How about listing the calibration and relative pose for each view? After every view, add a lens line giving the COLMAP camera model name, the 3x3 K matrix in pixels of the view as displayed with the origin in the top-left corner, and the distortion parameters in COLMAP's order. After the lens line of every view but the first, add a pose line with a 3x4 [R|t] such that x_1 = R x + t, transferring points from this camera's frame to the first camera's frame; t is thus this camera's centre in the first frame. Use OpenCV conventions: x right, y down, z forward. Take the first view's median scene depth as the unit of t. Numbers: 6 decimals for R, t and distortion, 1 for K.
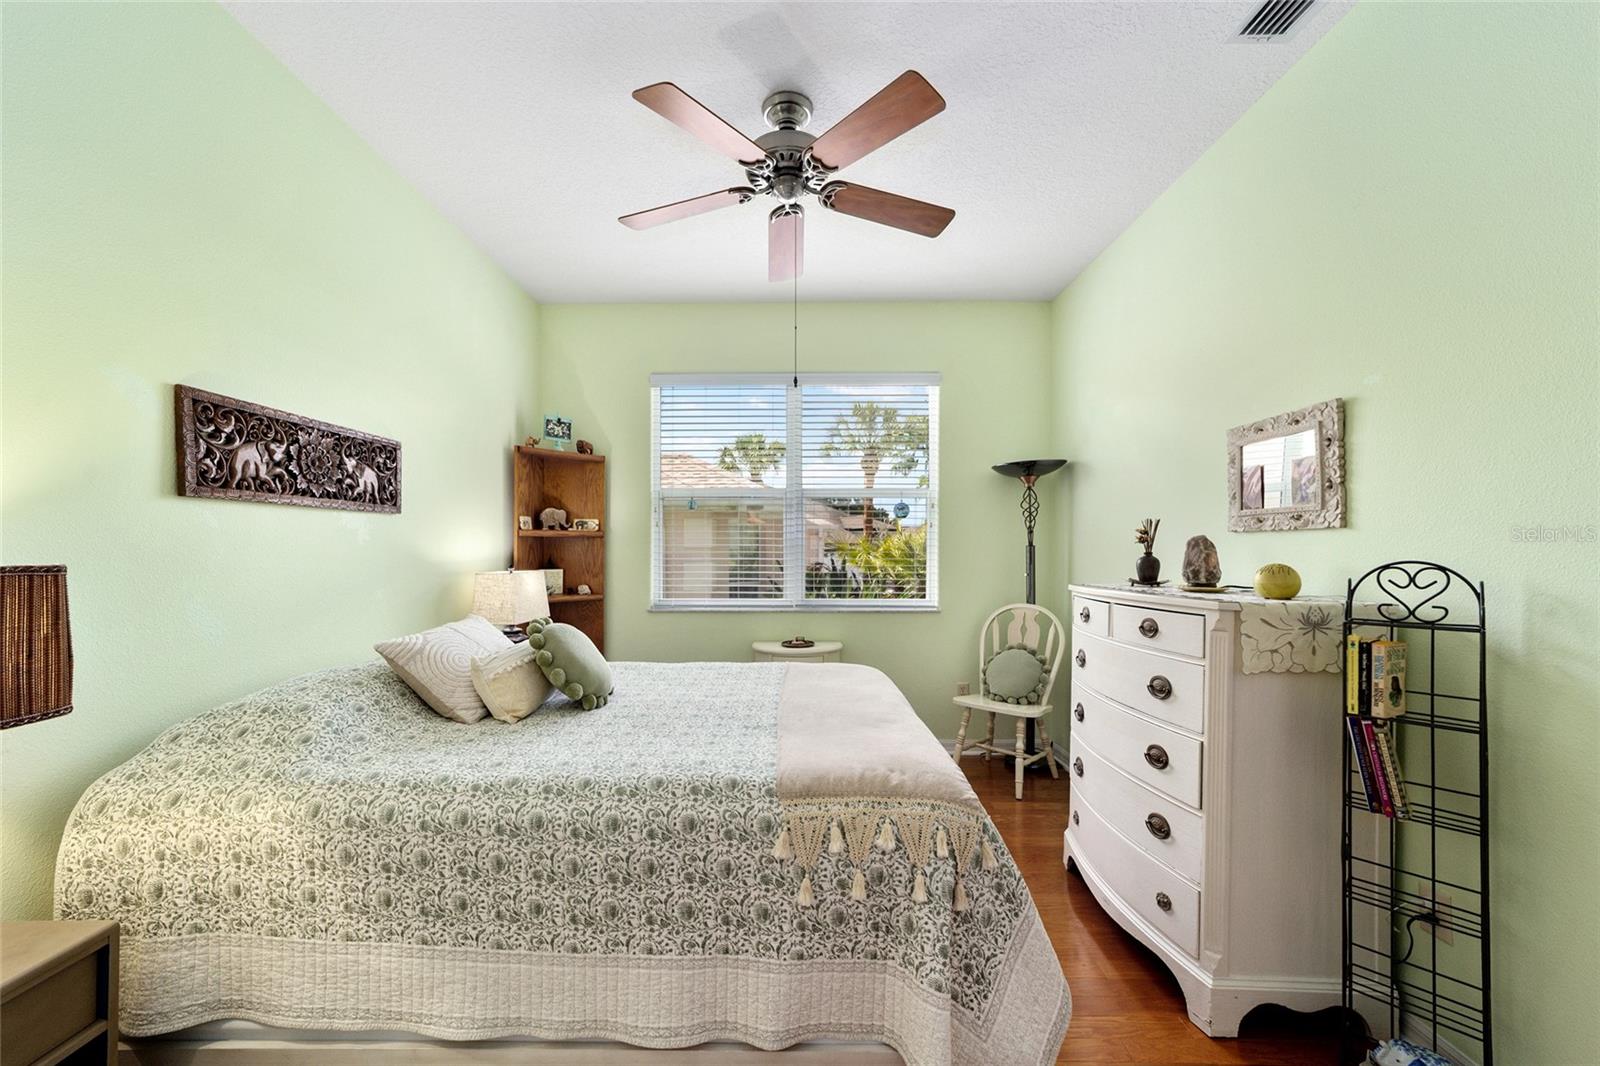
lens RADIAL K [[619.0, 0, 794.7], [0, 619.0, 551.8], [0, 0, 1]] dist [-0.011912, 0.006358]
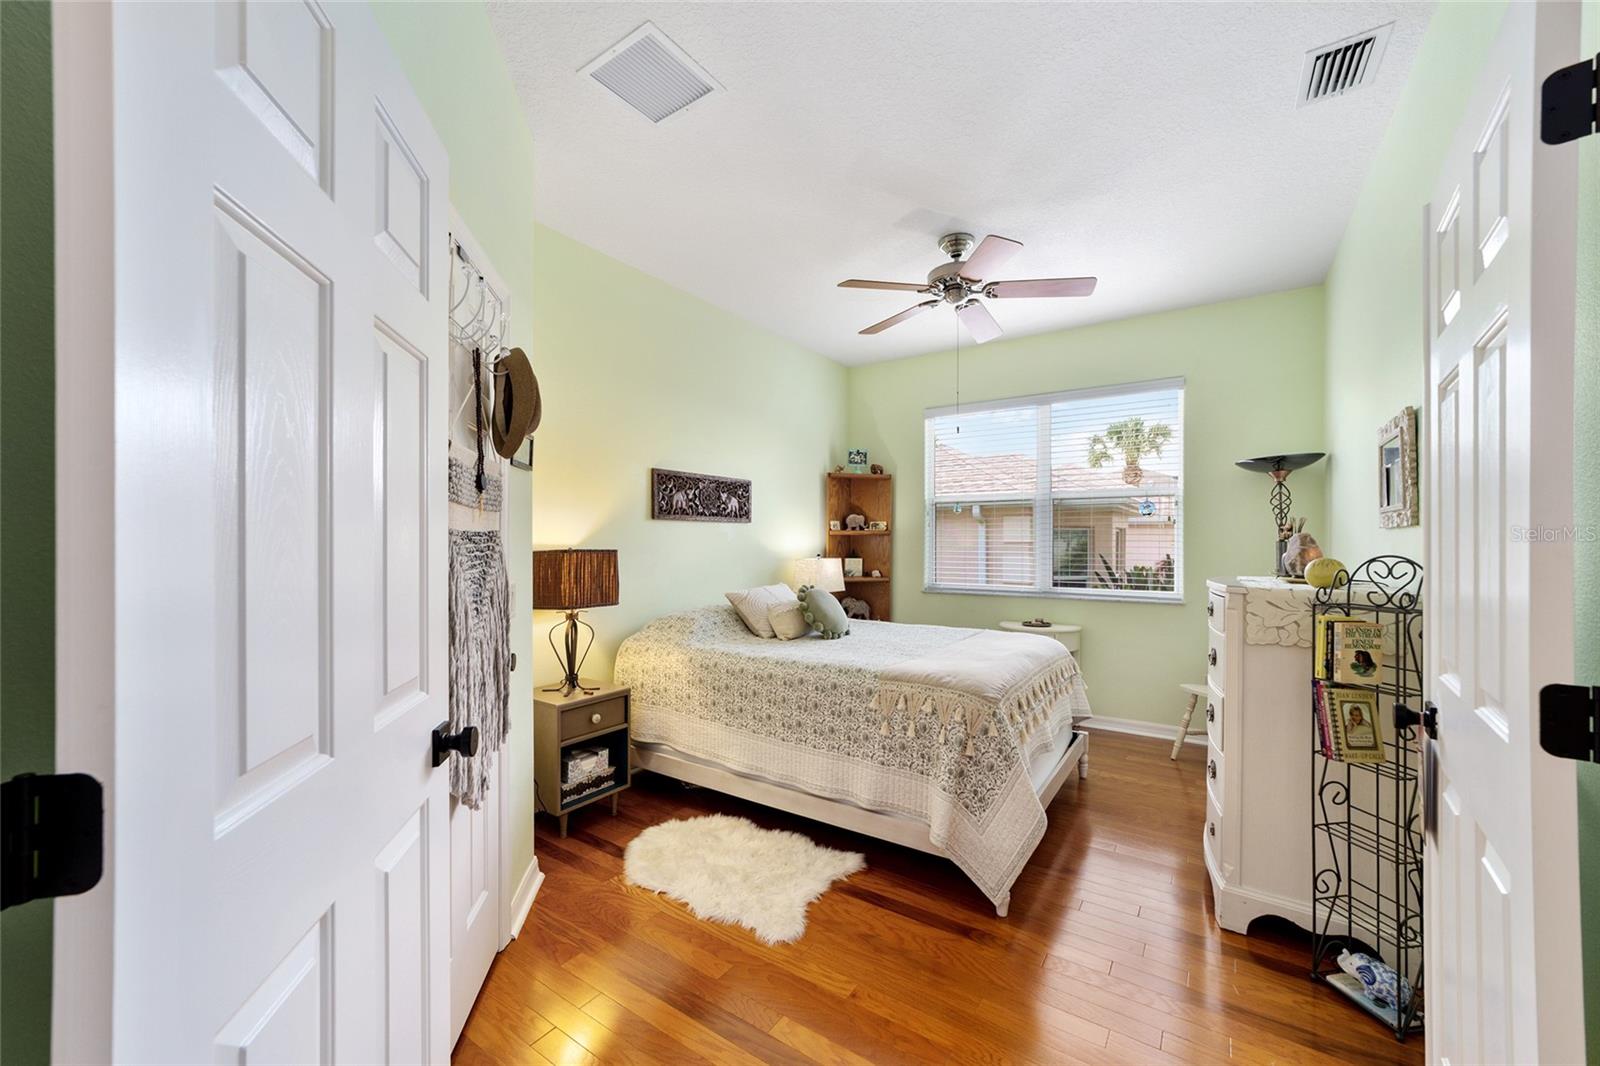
lens RADIAL K [[619.0, 0, 809.2], [0, 619.0, 537.9], [0, 0, 1]] dist [-0.011912, 0.006358]
pose [[0.842020, -0.003329, -0.539436, 0.561662], [-0.004081, 0.999913, -0.012540, 0.000905], [0.539431, 0.012760, 0.841933, -0.471204]]
